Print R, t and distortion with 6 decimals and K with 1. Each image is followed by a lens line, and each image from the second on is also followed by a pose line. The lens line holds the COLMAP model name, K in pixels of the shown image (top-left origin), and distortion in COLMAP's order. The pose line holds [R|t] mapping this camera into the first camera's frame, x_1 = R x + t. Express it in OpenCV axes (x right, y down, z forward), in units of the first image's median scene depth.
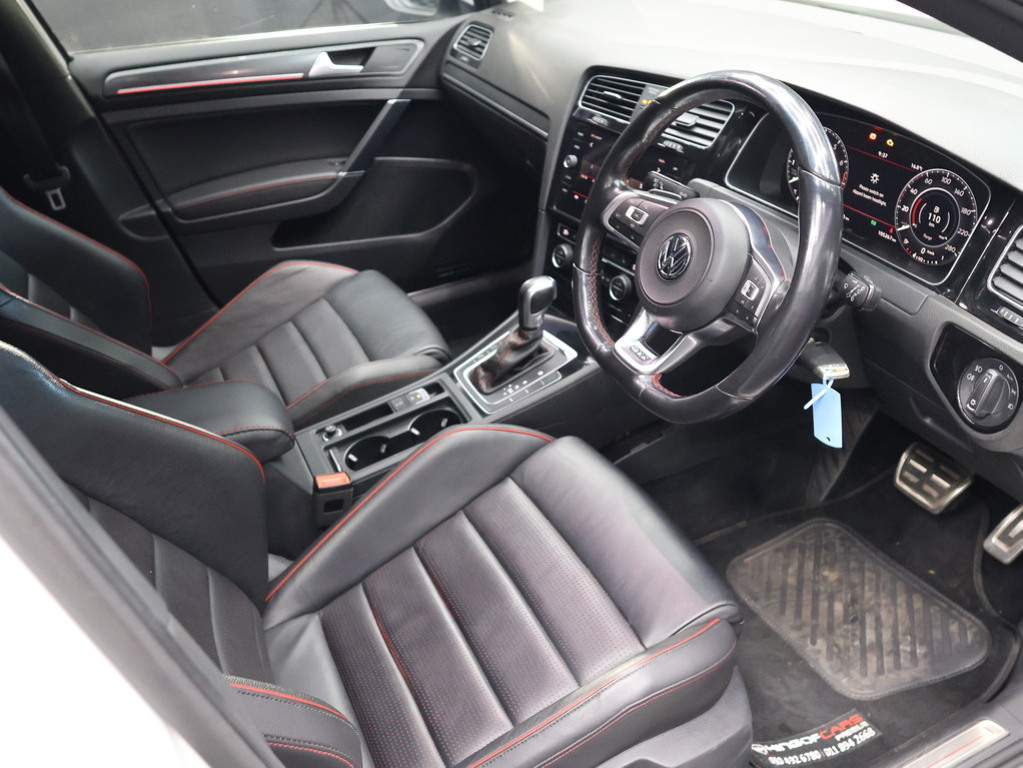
lens RADIAL K [[847.5, 0, 511.7], [0, 847.5, 386.3], [0, 0, 1]] dist [-0.011842, 0.000059]
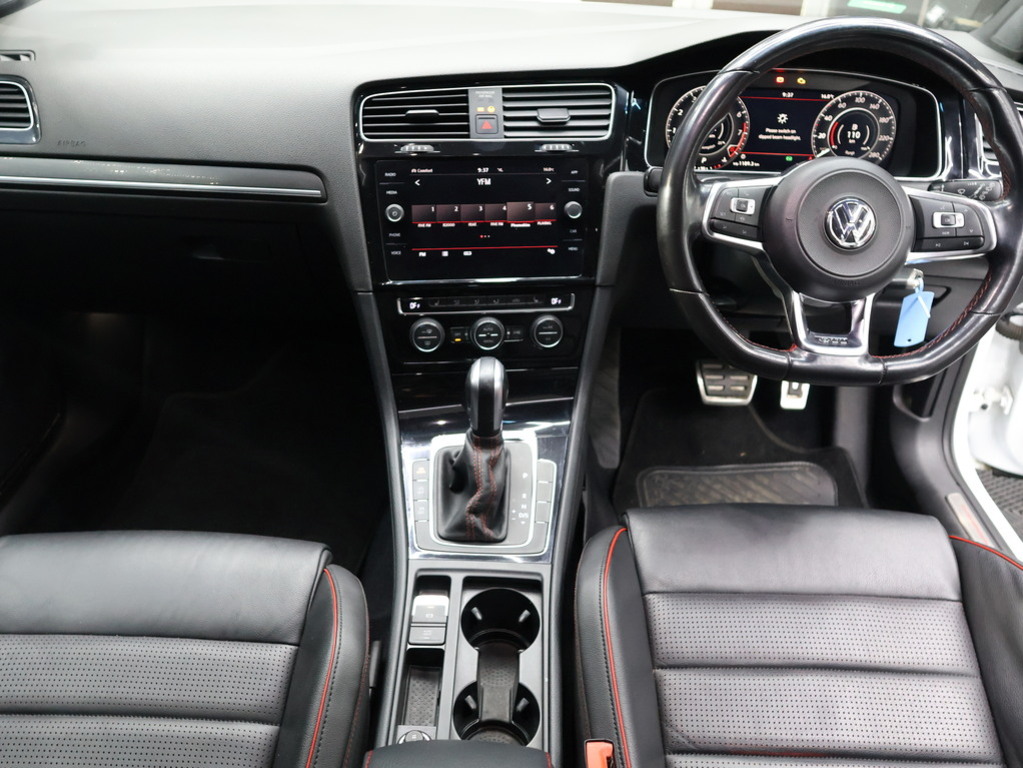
lens RADIAL K [[847.5, 0, 511.0], [0, 847.5, 380.4], [0, 0, 1]] dist [-0.011842, 0.000059]
pose [[0.456855, -0.411987, 0.788385, -0.715292], [0.452697, 0.870610, 0.192625, -0.323325], [-0.765734, 0.268898, 0.584247, 0.736966]]
